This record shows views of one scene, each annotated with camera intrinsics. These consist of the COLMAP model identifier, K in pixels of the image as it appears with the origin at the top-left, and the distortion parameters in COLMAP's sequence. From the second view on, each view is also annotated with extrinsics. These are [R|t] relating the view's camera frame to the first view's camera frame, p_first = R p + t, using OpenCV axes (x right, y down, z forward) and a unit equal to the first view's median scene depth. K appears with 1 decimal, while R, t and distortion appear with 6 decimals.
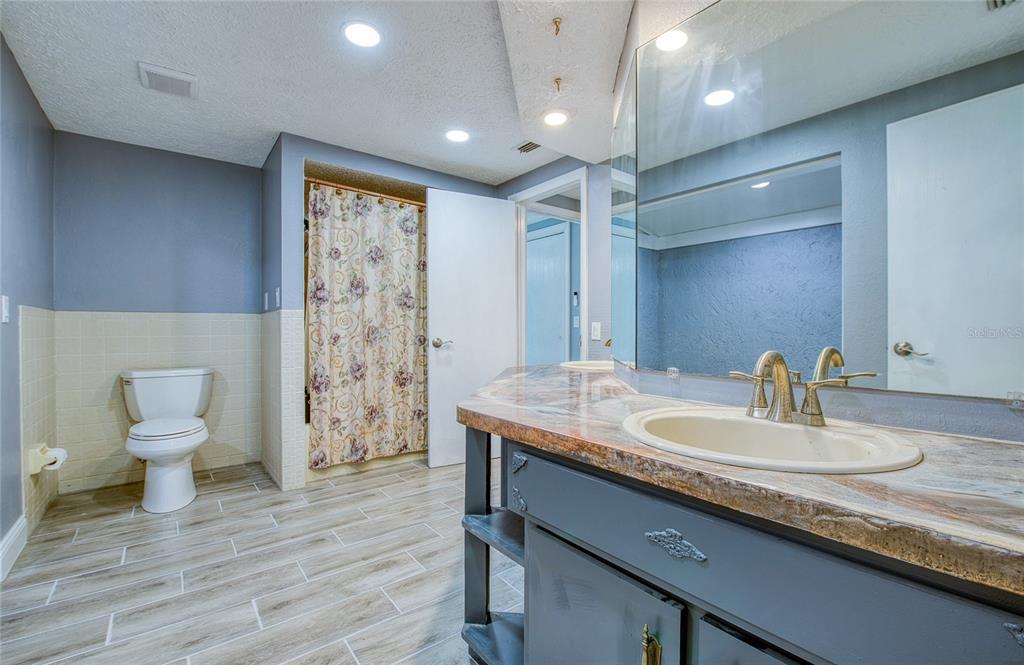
lens RADIAL K [[456.2, 0, 518.5], [0, 456.2, 330.7], [0, 0, 1]] dist [-0.015936, -0.001484]
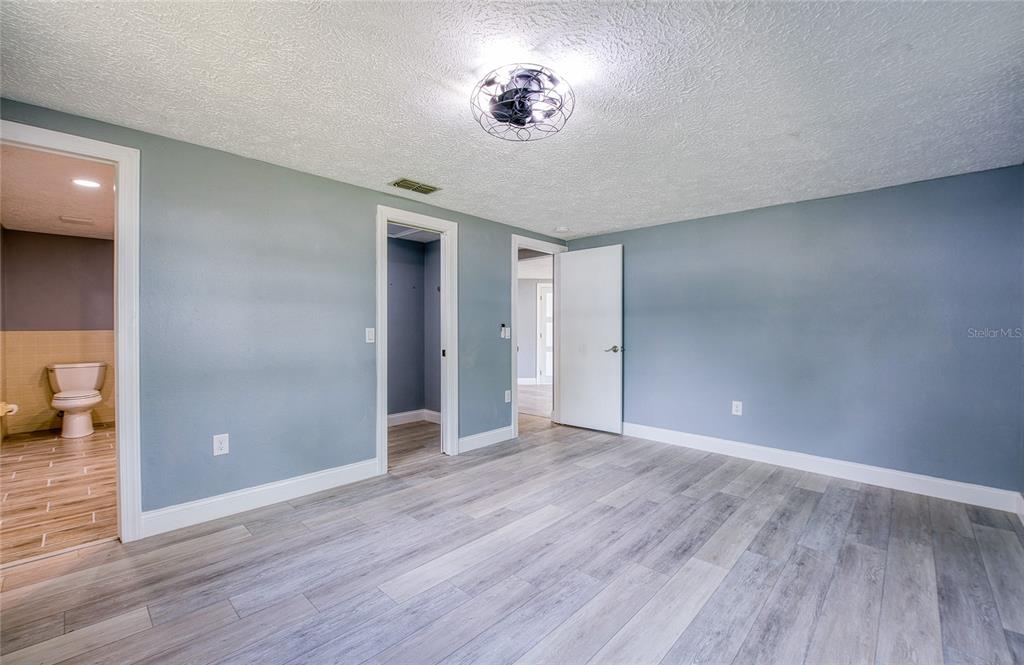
lens RADIAL K [[423.4, 0, 507.8], [0, 423.4, 331.3], [0, 0, 1]] dist [-0.016087, -0.001700]
pose [[0.989004, 0.003434, 0.147849, 0.702232], [-0.004883, 0.999944, 0.009436, -0.068433], [-0.147808, -0.010054, 0.988965, -0.919685]]
